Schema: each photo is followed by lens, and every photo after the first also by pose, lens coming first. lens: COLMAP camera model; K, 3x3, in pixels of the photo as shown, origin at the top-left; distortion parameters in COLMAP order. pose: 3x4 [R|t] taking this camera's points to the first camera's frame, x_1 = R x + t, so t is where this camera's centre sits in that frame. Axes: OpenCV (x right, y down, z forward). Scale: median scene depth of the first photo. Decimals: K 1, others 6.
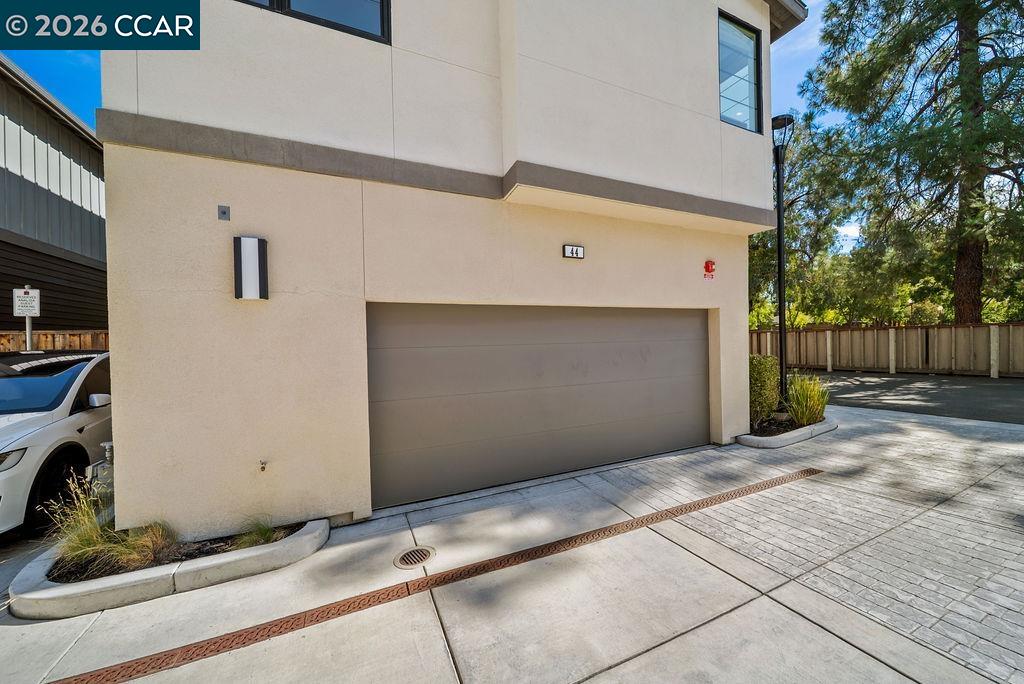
lens RADIAL K [[378.9, 0, 512.0], [0, 378.9, 342.0], [0, 0, 1]] dist [0.000156, 0.000005]
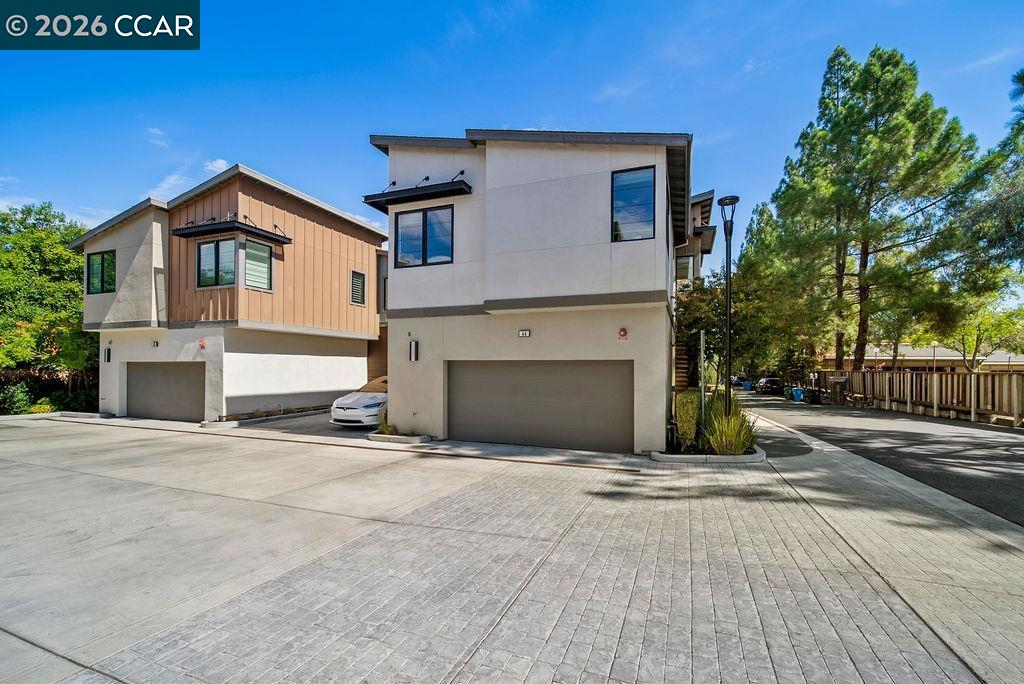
lens RADIAL K [[395.3, 0, 516.2], [0, 395.3, 359.3], [0, 0, 1]] dist [-0.000079, -0.000021]
pose [[0.682106, 0.015393, -0.731091, 1.881656], [-0.017023, 0.999842, 0.005169, -0.129026], [0.731055, 0.008919, 0.682261, -0.510749]]
